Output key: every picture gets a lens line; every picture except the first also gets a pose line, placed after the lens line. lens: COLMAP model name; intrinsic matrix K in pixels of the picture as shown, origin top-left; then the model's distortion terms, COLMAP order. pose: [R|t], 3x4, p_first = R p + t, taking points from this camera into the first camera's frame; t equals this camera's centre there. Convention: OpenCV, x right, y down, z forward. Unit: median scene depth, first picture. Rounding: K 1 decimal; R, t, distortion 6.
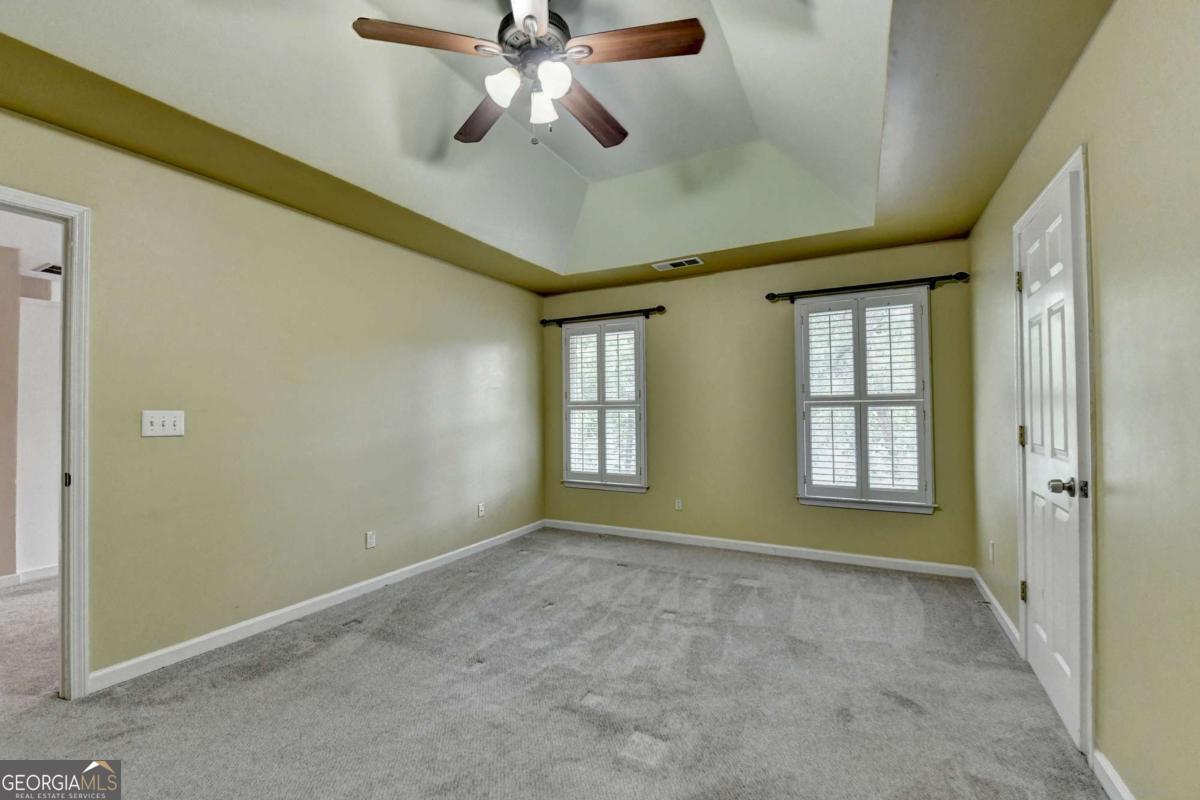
lens RADIAL K [[480.3, 0, 587.5], [0, 480.3, 400.6], [0, 0, 1]] dist [-0.018546, -0.000415]
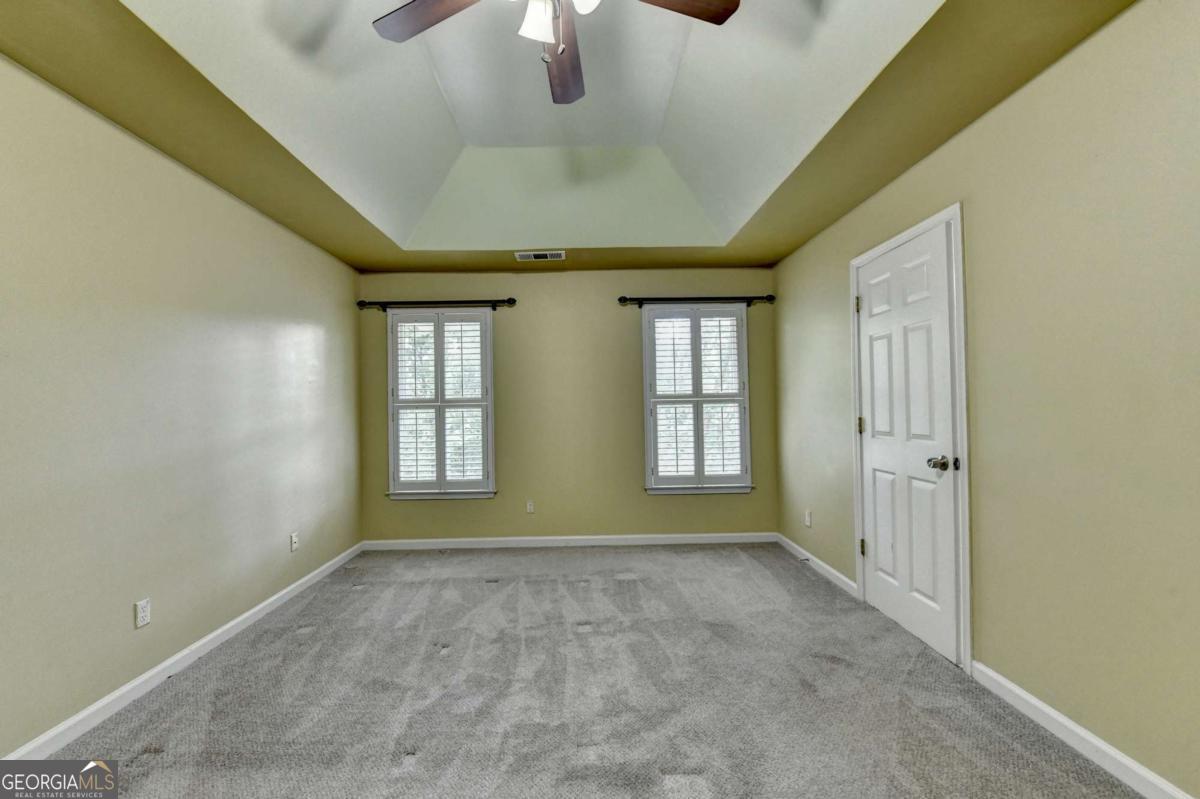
lens RADIAL K [[470.7, 0, 597.6], [0, 470.7, 399.3], [0, 0, 1]] dist [-0.017382, -0.000518]
pose [[0.875762, 0.001984, 0.482739, -0.194307], [-0.000965, 0.999997, -0.002360, 0.004727], [-0.482742, 0.001601, 0.875761, 0.145962]]
